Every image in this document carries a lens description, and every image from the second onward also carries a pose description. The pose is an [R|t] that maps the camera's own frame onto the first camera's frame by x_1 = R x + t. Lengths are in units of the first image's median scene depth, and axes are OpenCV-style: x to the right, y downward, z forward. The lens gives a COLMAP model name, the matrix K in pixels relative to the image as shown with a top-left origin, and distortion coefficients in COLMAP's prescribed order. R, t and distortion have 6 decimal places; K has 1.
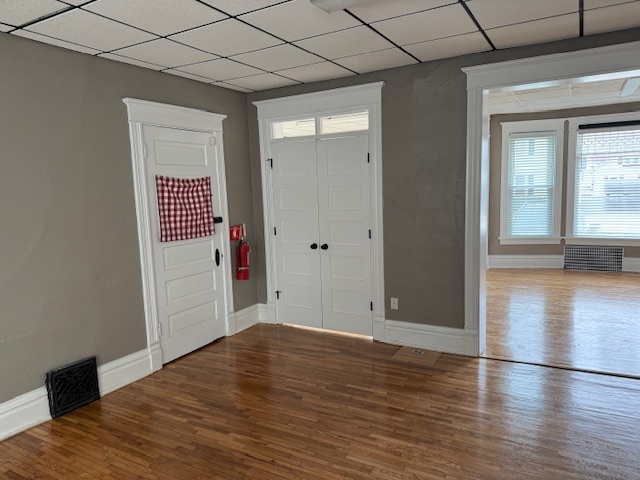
lens RADIAL K [[453.2, 0, 314.5], [0, 453.2, 241.0], [0, 0, 1]] dist [0.067824, -0.071452]
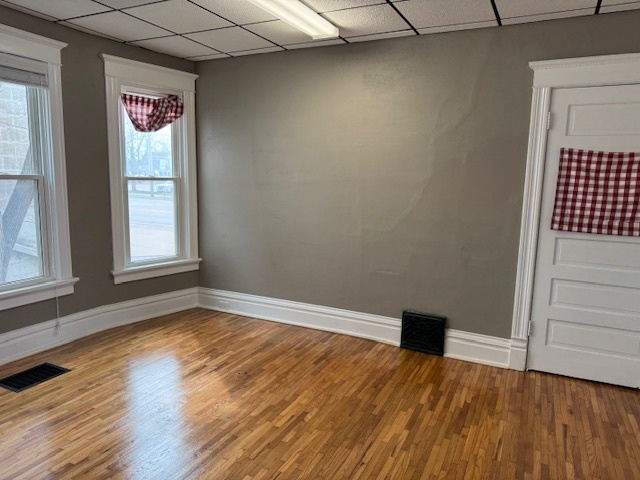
lens RADIAL K [[454.1, 0, 319.2], [0, 454.1, 243.6], [0, 0, 1]] dist [0.076250, -0.095695]
pose [[0.060066, 0.183183, -0.981242, 0.437639], [-0.149361, 0.973599, 0.172613, -0.050586], [0.986957, 0.136191, 0.085840, 0.481945]]
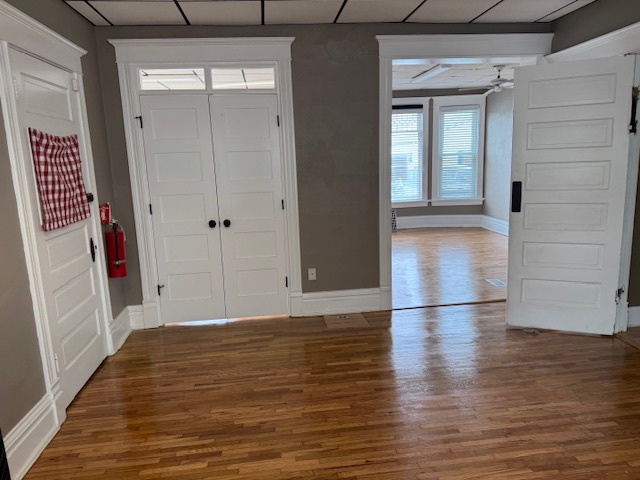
lens RADIAL K [[451.5, 0, 320.0], [0, 451.5, 240.0], [0, 0, 1]] dist [0.080370, -0.089837]
pose [[0.798050, -0.102580, 0.593796, -0.388475], [0.079726, 0.994716, 0.064690, 0.002553], [-0.597294, -0.004285, 0.802011, 0.224303]]
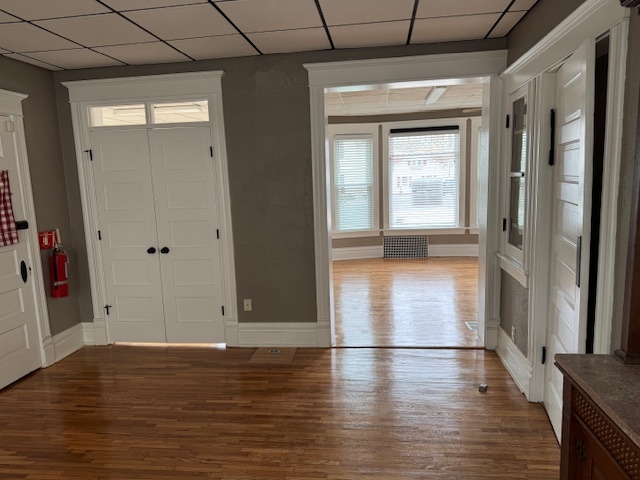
lens RADIAL K [[454.1, 0, 319.2], [0, 454.1, 243.6], [0, 0, 1]] dist [0.076250, -0.095695]
pose [[0.922847, -0.053306, 0.381461, -0.044543], [0.050967, 0.998568, 0.016241, 0.000100], [-0.381780, 0.004453, 0.924242, 0.055872]]
